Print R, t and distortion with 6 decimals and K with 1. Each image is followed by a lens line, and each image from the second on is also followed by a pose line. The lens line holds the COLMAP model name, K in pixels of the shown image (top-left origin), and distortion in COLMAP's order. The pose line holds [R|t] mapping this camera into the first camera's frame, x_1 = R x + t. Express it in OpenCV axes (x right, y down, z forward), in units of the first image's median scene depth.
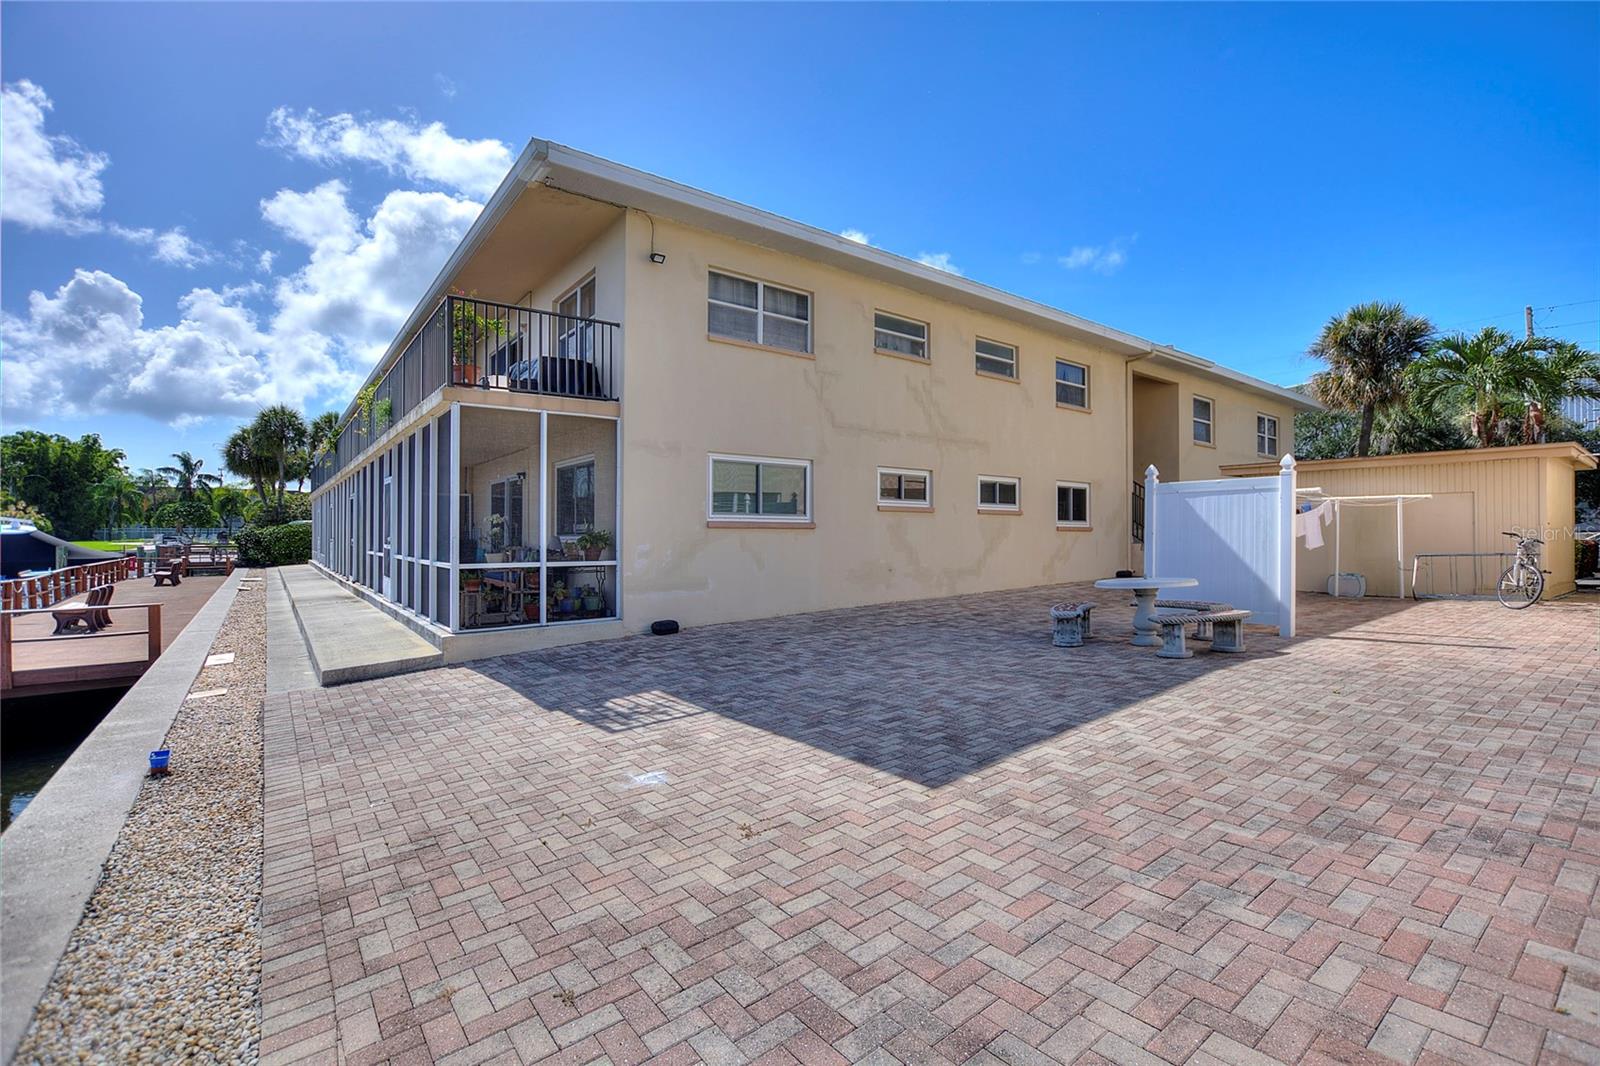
lens RADIAL K [[735.9, 0, 800.0], [0, 735.9, 533.0], [0, 0, 1]] dist [-0.021521, 0.000609]
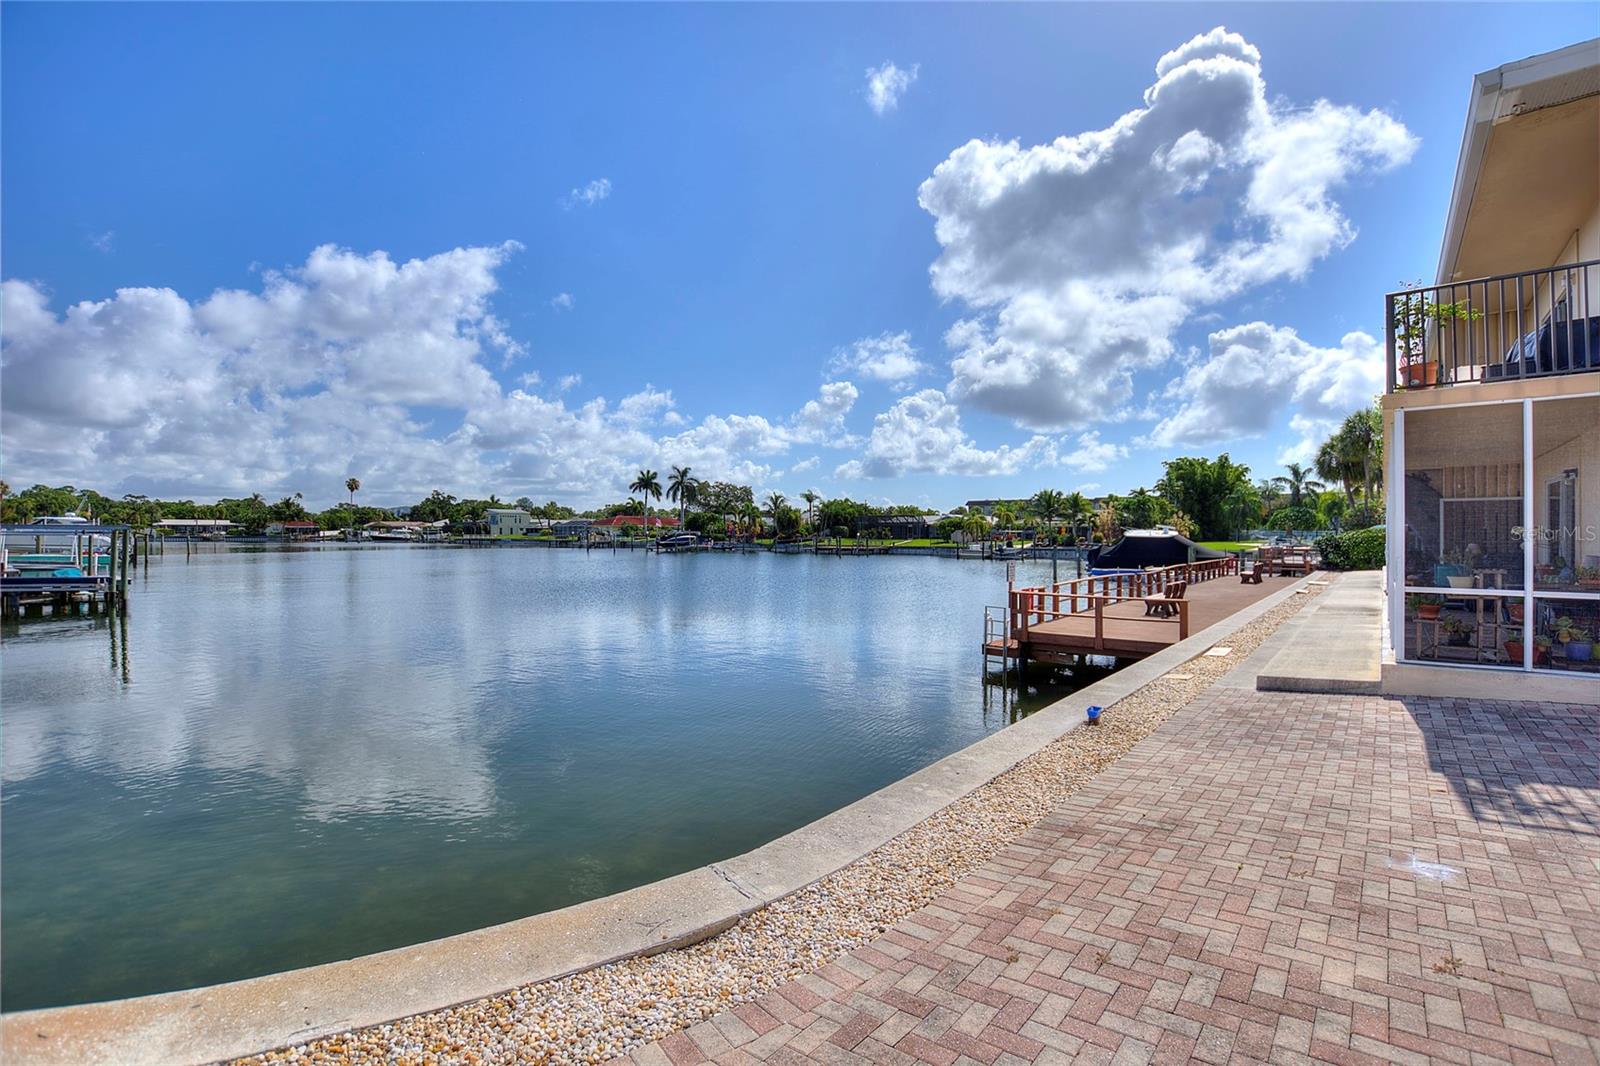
lens RADIAL K [[710.2, 0, 800.0], [0, 710.2, 533.0], [0, 0, 1]] dist [-0.003510, -0.001576]
pose [[0.240687, -0.003802, -0.970595, 0.384189], [0.002803, 0.999991, -0.003221, -0.043524], [0.970599, -0.001946, 0.240696, 0.113328]]
